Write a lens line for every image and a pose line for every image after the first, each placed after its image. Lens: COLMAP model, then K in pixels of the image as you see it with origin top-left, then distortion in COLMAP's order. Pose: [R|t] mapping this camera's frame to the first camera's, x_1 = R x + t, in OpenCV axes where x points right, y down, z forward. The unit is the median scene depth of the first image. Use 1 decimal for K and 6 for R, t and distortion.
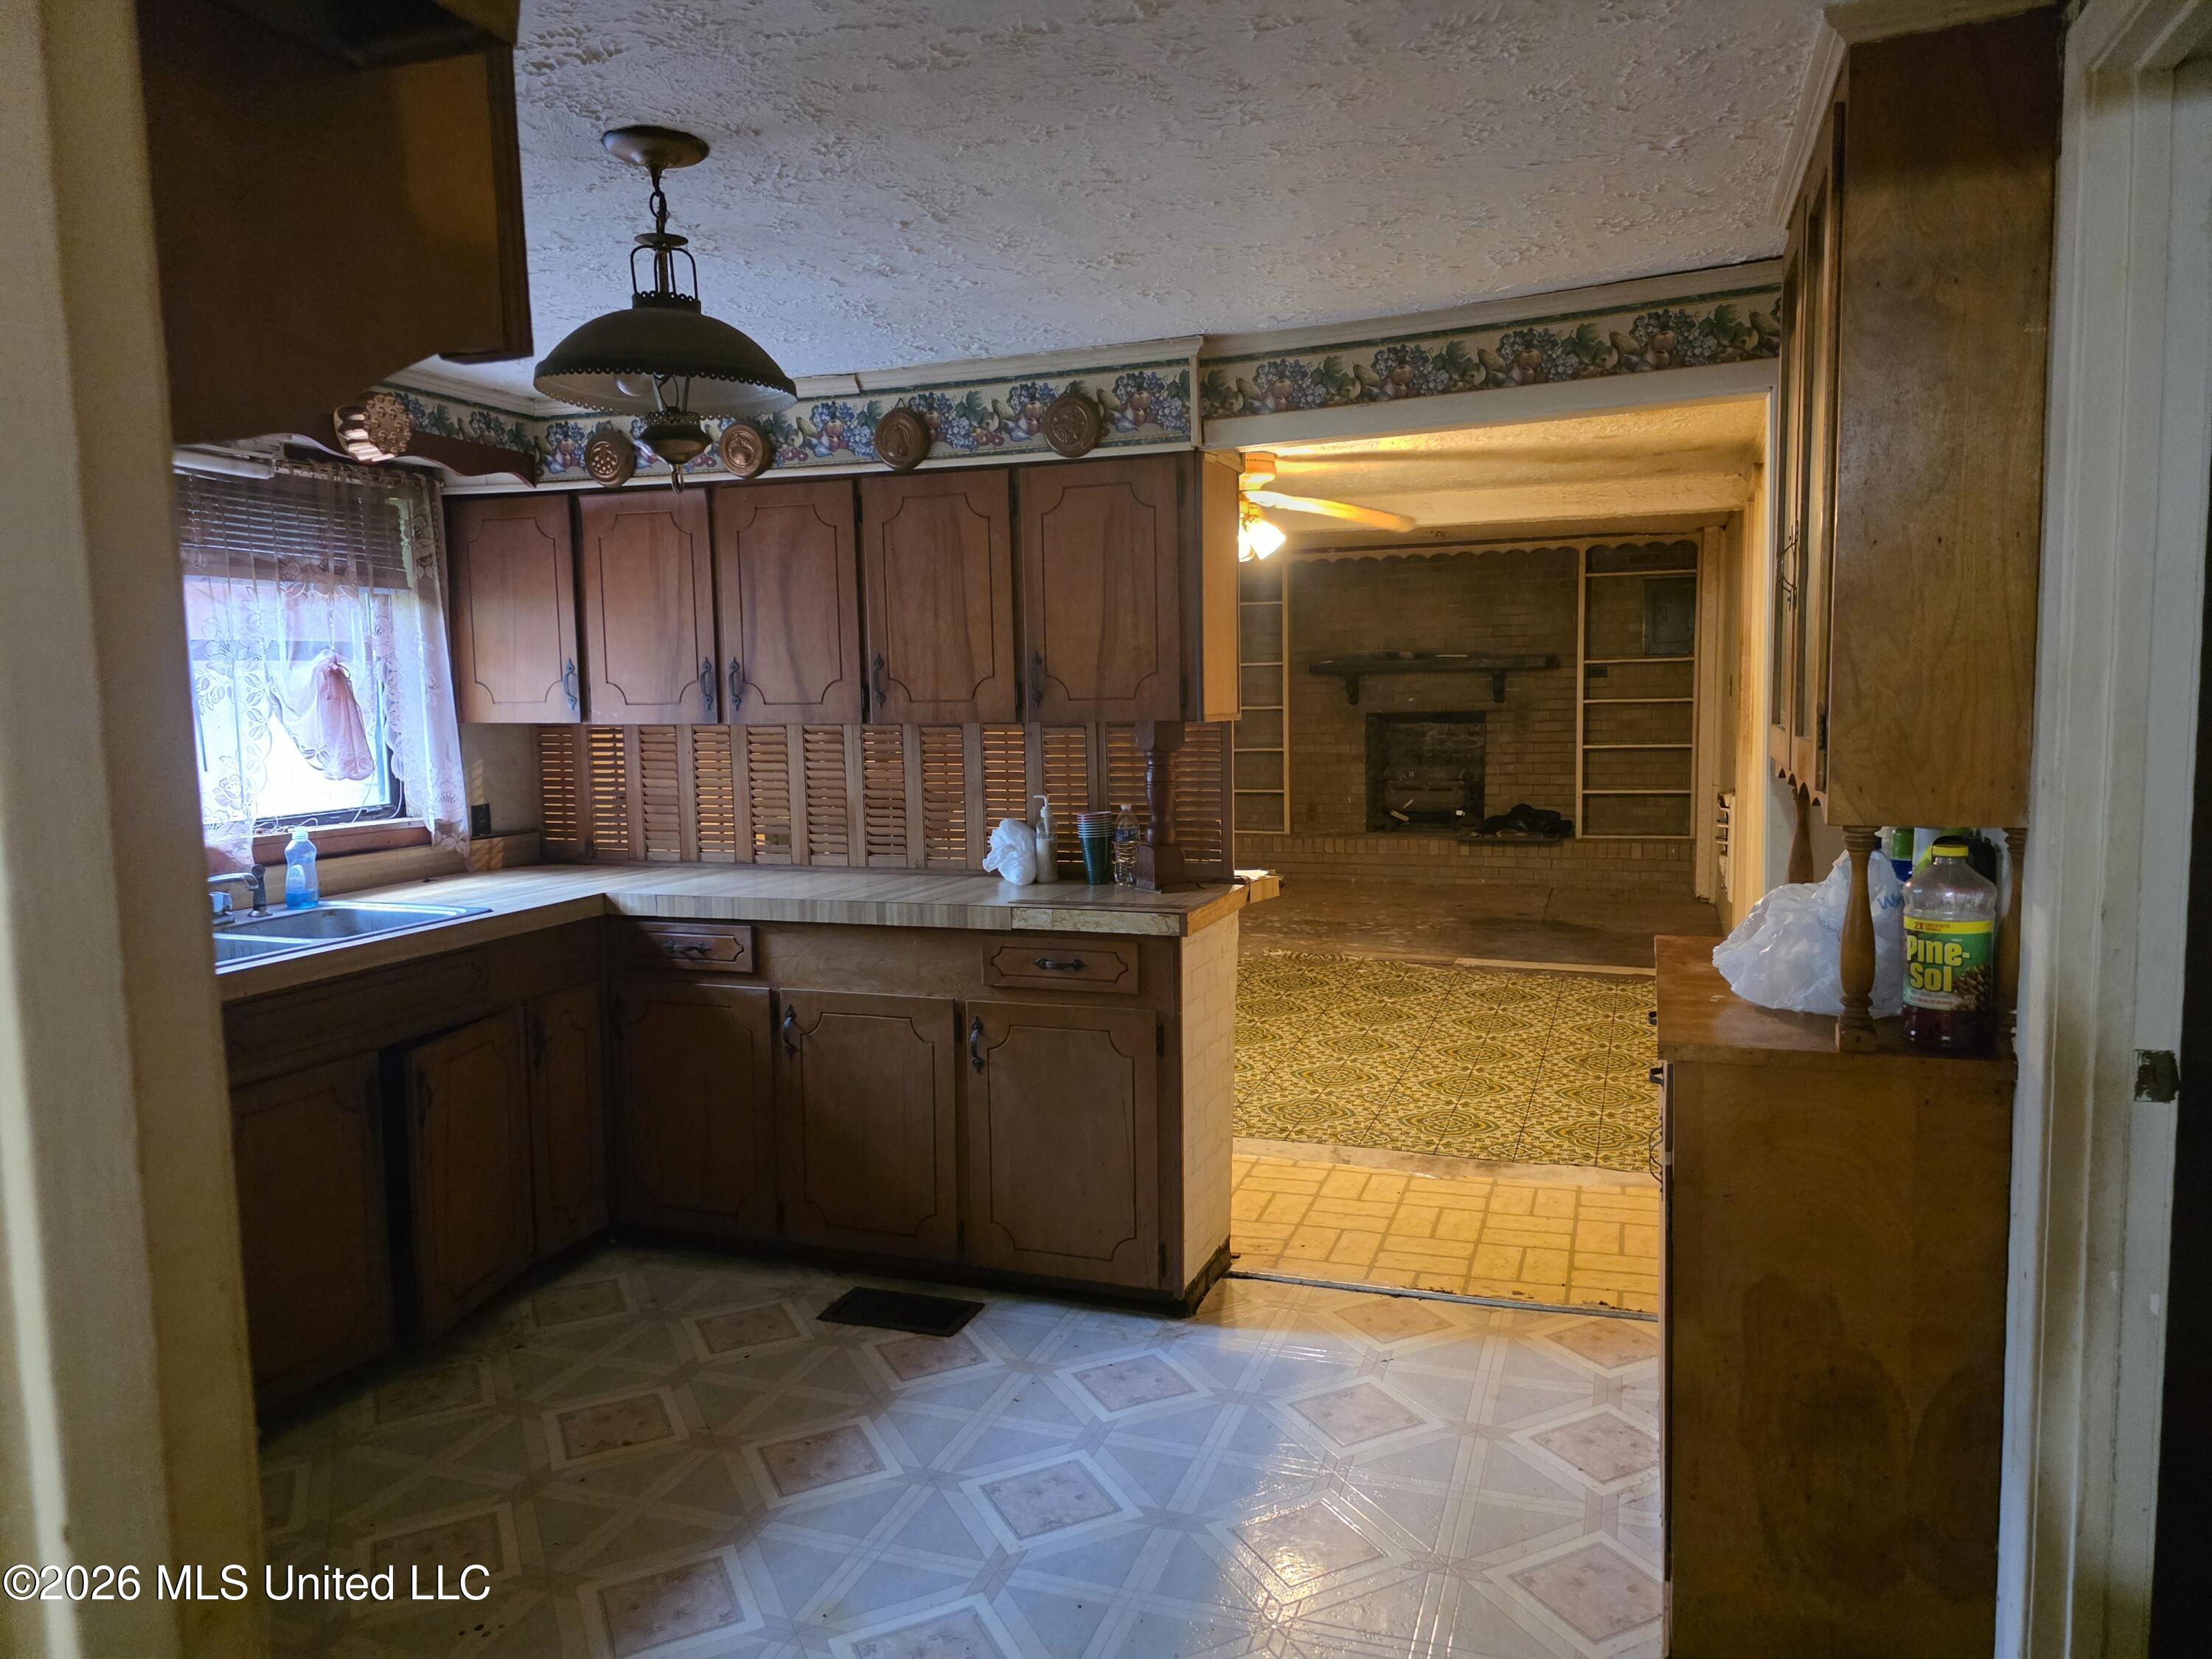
lens RADIAL K [[1485.2, 0, 1106.0], [0, 1485.2, 829.5], [0, 0, 1]] dist [0.065777, -0.062407]
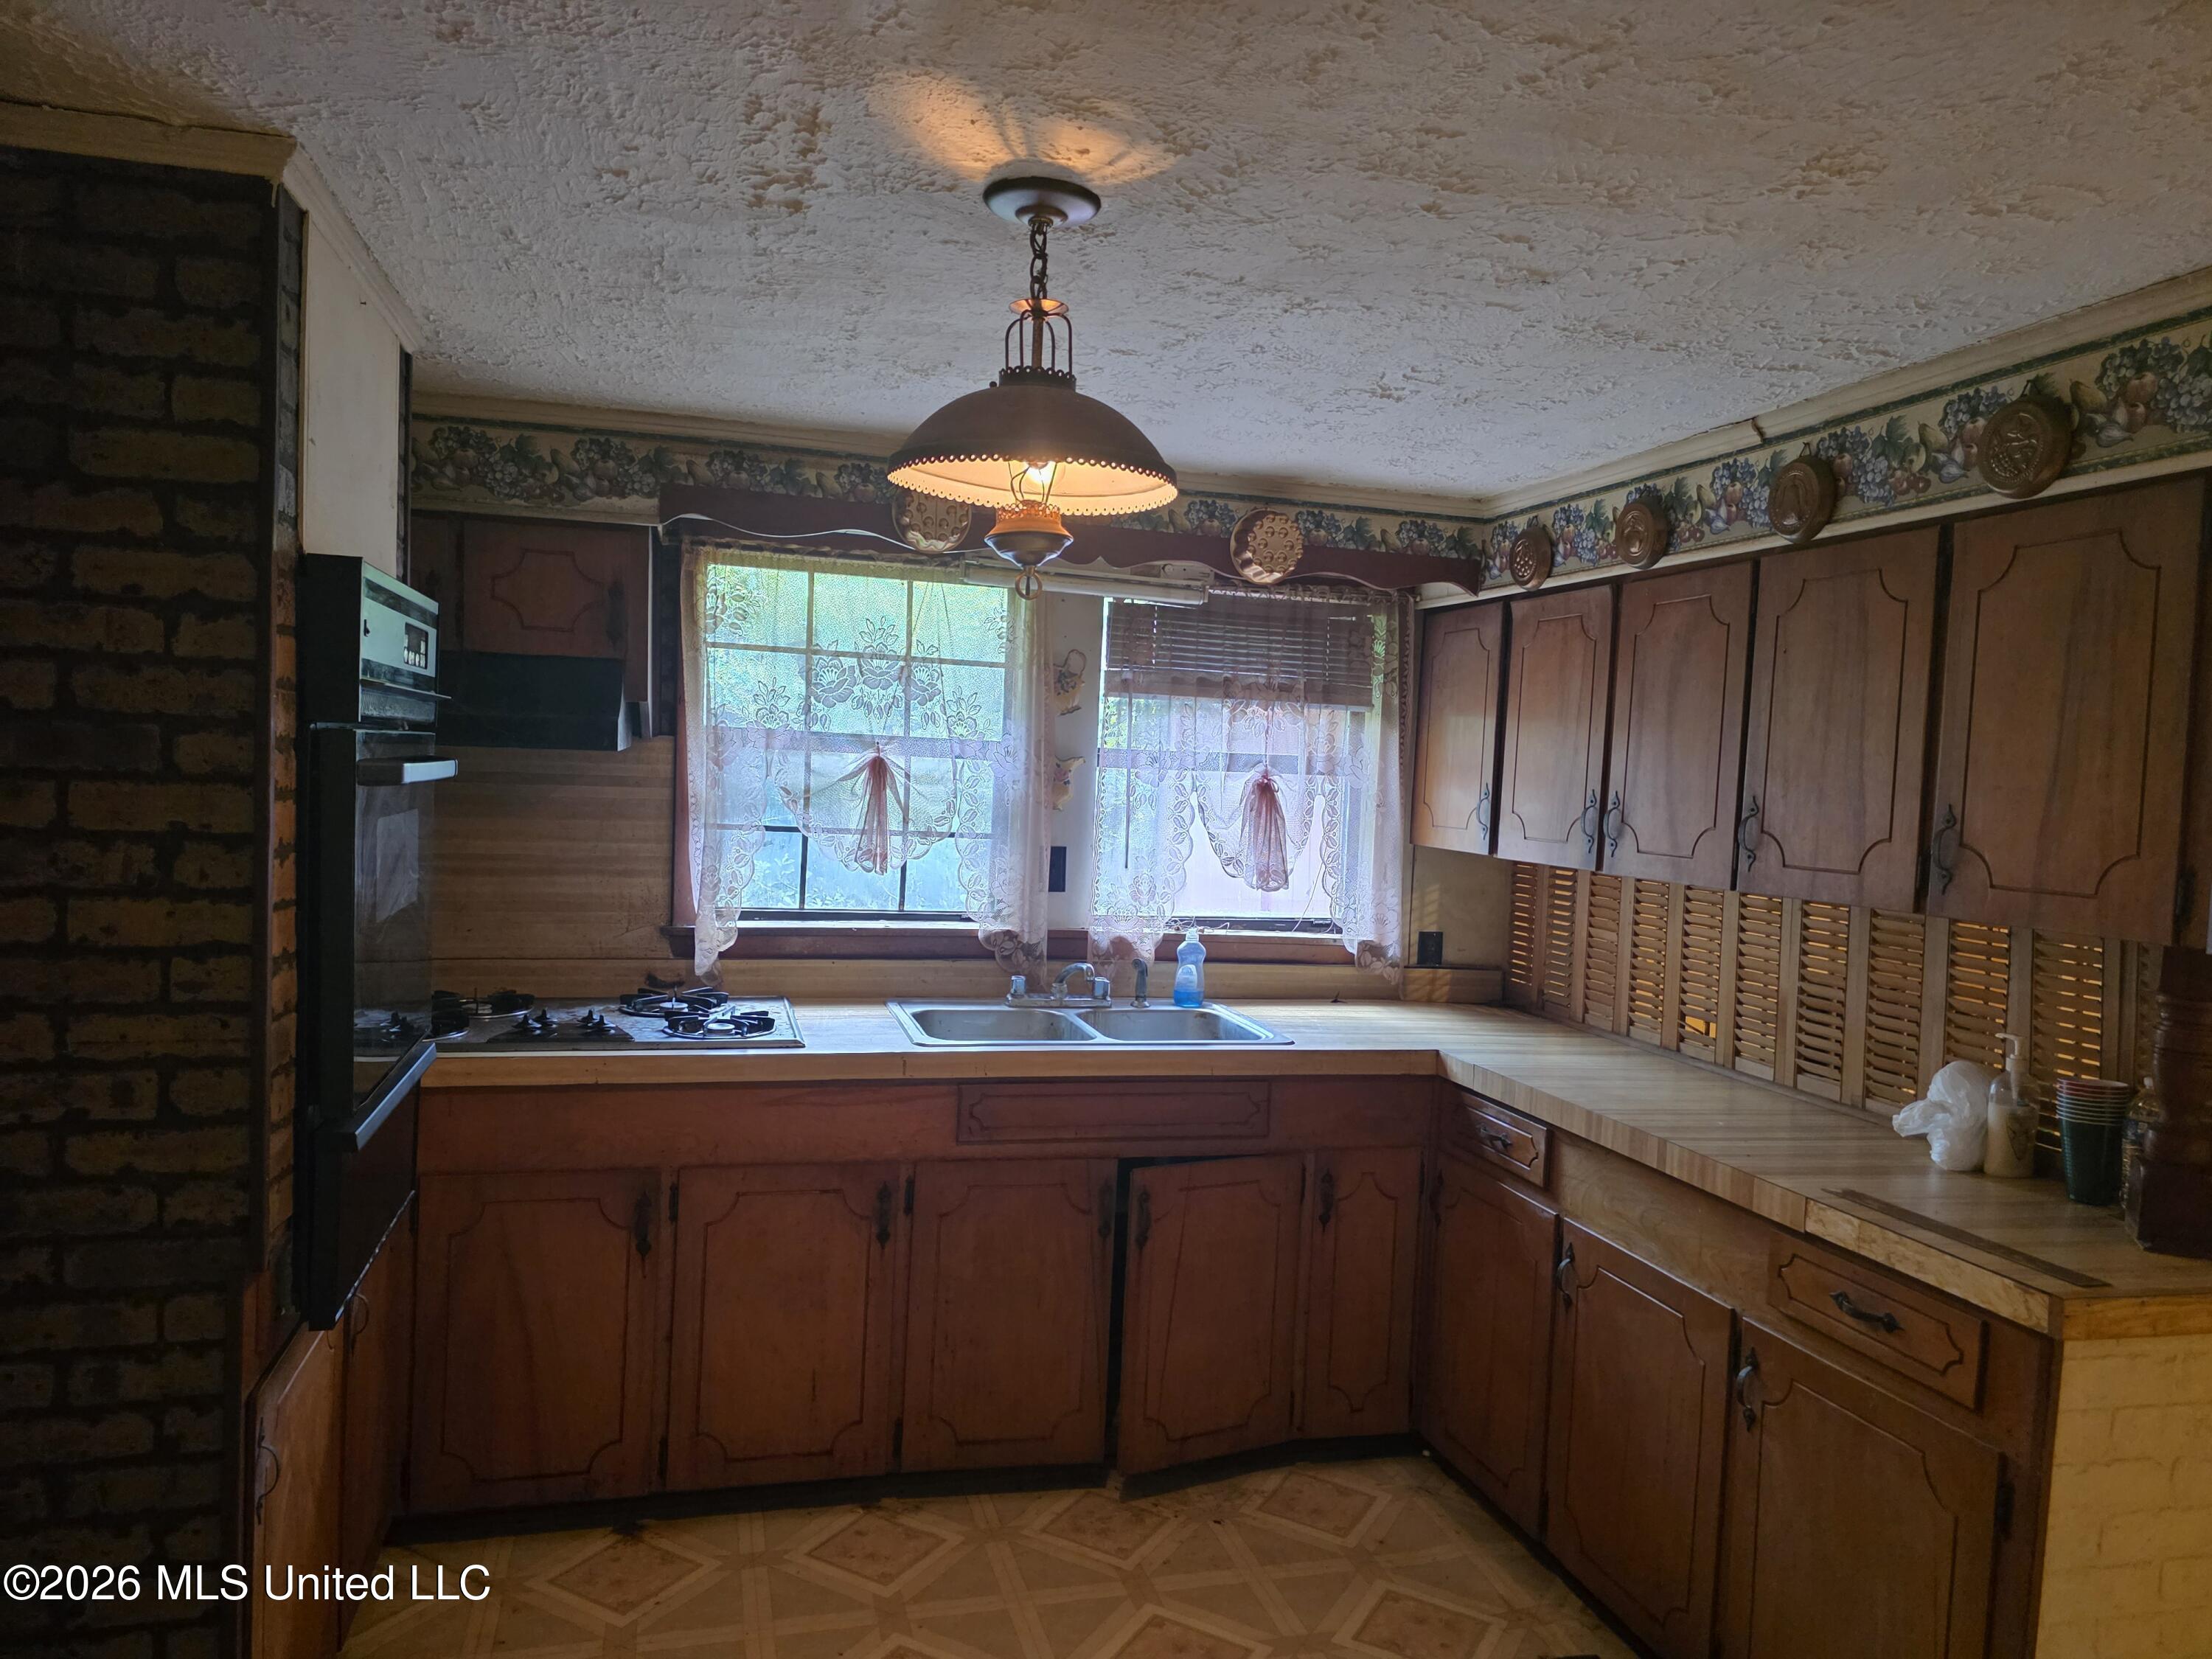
lens RADIAL K [[1485.2, 0, 1106.0], [0, 1485.2, 829.5], [0, 0, 1]] dist [0.065777, -0.062407]
pose [[0.574608, 0.076742, -0.814823, 0.246837], [-0.136370, 0.990654, -0.002866, -0.054717], [0.806988, 0.112765, 0.579703, 0.312816]]
